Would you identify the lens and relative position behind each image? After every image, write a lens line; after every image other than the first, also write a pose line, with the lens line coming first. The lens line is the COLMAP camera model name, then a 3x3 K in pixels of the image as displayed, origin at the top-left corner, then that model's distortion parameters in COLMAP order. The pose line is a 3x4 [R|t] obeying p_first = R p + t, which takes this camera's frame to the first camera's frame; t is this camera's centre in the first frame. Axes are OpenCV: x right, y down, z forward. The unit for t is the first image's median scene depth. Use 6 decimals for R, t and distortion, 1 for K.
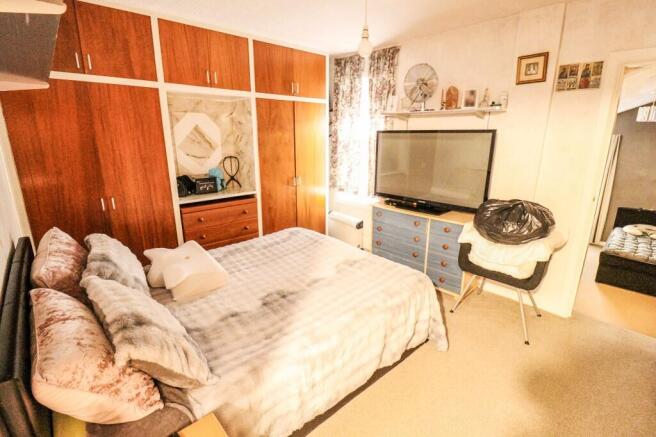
lens RADIAL K [[306.0, 0, 330.0], [0, 306.0, 213.3], [0, 0, 1]] dist [0.002210, -0.014670]
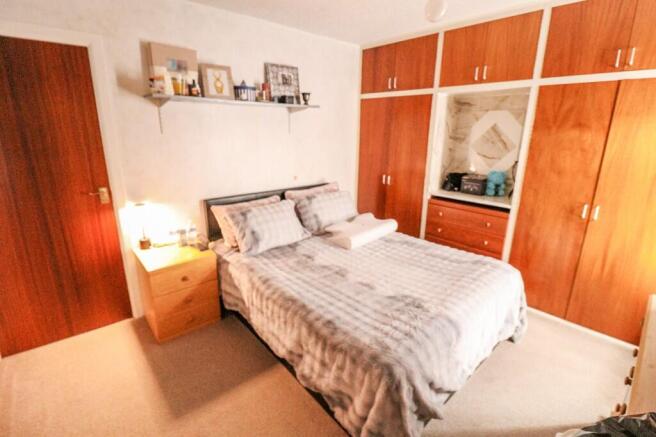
lens RADIAL K [[306.0, 0, 330.0], [0, 306.0, 213.3], [0, 0, 1]] dist [0.002210, -0.014670]
pose [[-0.026575, 0.256693, -0.966128, 0.598452], [-0.261626, 0.930996, 0.254555, -0.147143], [0.964804, 0.259528, 0.042417, 0.574901]]
